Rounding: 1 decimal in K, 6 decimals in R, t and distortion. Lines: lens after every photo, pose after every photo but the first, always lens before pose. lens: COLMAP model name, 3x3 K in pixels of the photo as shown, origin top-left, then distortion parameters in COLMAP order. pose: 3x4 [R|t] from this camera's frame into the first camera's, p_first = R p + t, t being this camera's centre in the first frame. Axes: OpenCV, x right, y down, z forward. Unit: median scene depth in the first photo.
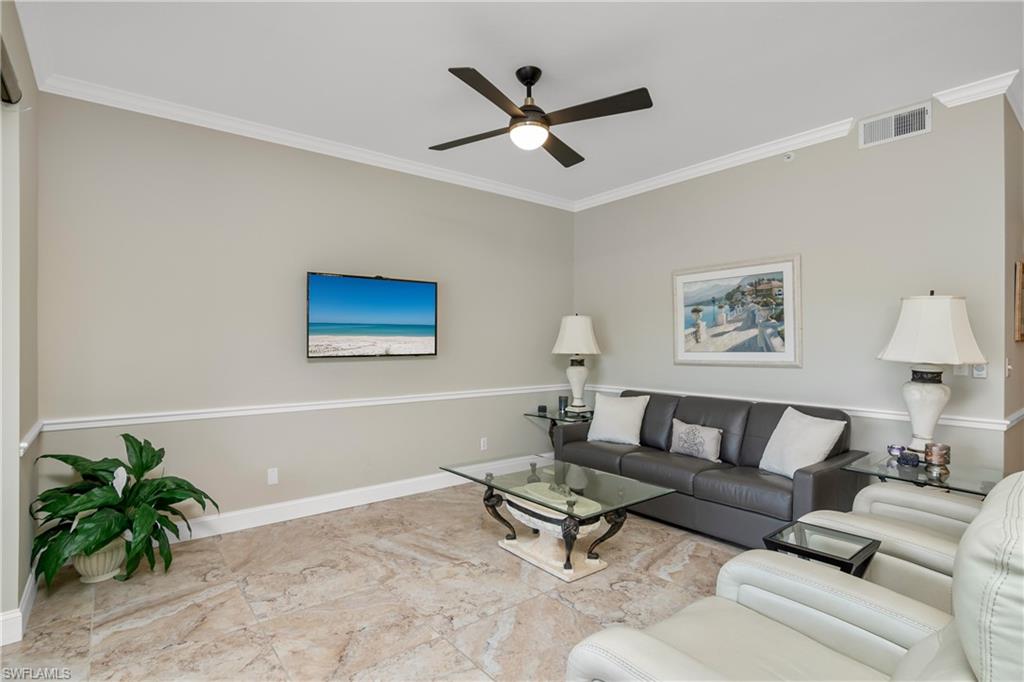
lens RADIAL K [[507.8, 0, 509.2], [0, 507.8, 347.4], [0, 0, 1]] dist [-0.001106, 0.000085]
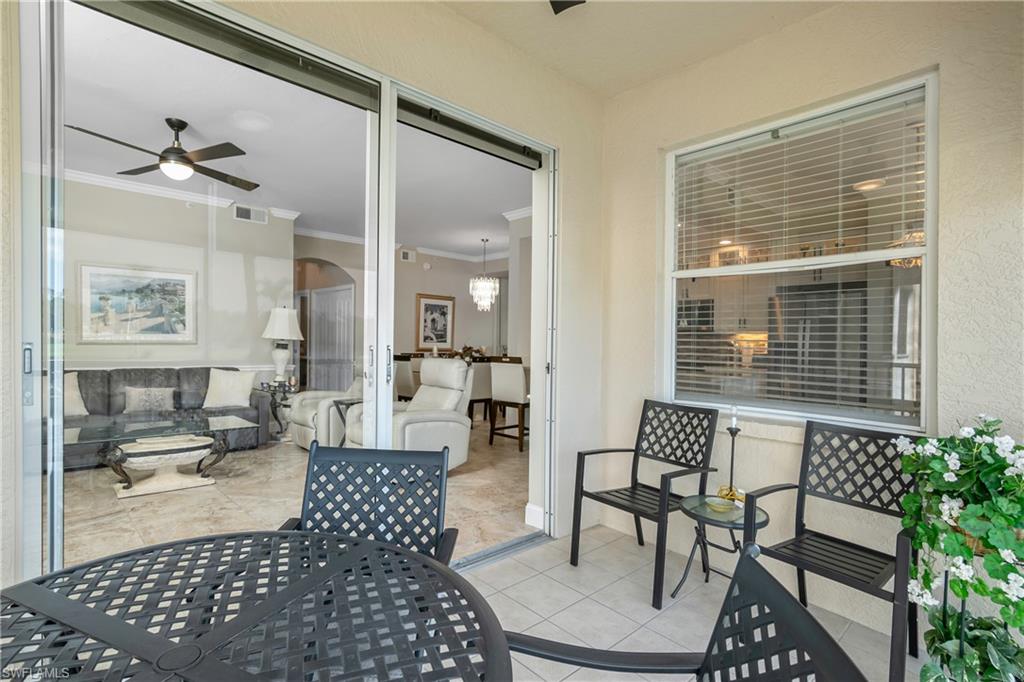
lens RADIAL K [[505.5, 0, 497.9], [0, 505.5, 336.2], [0, 0, 1]] dist [-0.001182, -0.000055]
pose [[-0.078620, 0.007863, 0.996874, -1.030847], [-0.010534, 0.999907, -0.008717, 0.019331], [-0.996849, -0.011186, -0.078529, 0.195061]]
